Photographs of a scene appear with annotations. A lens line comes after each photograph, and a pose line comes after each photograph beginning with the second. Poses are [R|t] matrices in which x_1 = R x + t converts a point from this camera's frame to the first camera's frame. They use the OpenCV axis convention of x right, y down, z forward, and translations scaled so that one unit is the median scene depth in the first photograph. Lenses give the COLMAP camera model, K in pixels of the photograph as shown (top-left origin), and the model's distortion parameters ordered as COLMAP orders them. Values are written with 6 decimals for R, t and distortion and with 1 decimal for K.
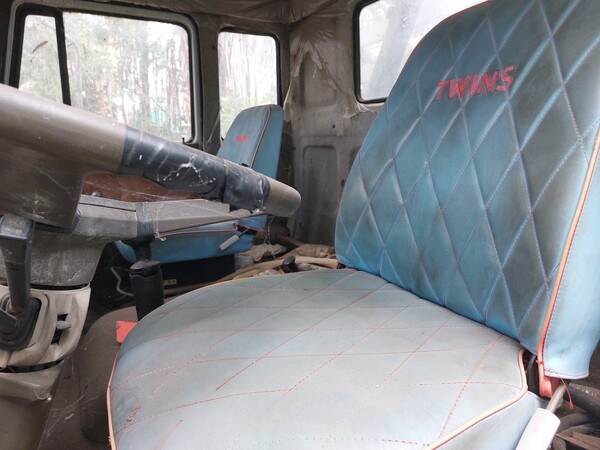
lens RADIAL K [[445.4, 0, 304.0], [0, 445.4, 219.0], [0, 0, 1]] dist [0.072029, -0.090825]
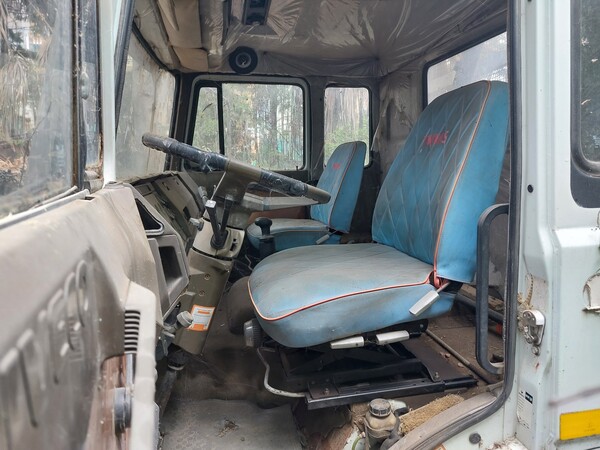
lens RADIAL K [[438.3, 0, 298.3], [0, 438.3, 226.6], [0, 0, 1]] dist [0.077750, -0.086683]
pose [[0.961750, 0.026846, -0.272609, 0.121951], [-0.036334, 0.998895, -0.029814, 0.050052], [0.271508, 0.038579, 0.961663, -0.324656]]
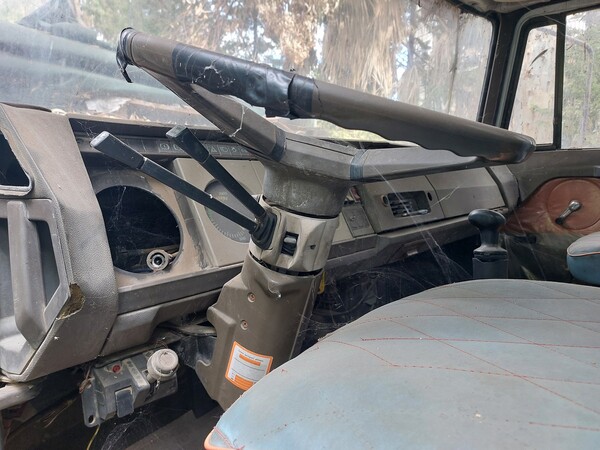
lens RADIAL K [[432.8, 0, 301.9], [0, 432.8, 209.8], [0, 0, 1]] dist [0.129214, -0.123497]
pose [[0.419359, 0.081386, -0.904165, 0.142626], [-0.151544, 0.988274, 0.018670, 0.029659], [0.895082, 0.129192, 0.426775, 0.121461]]
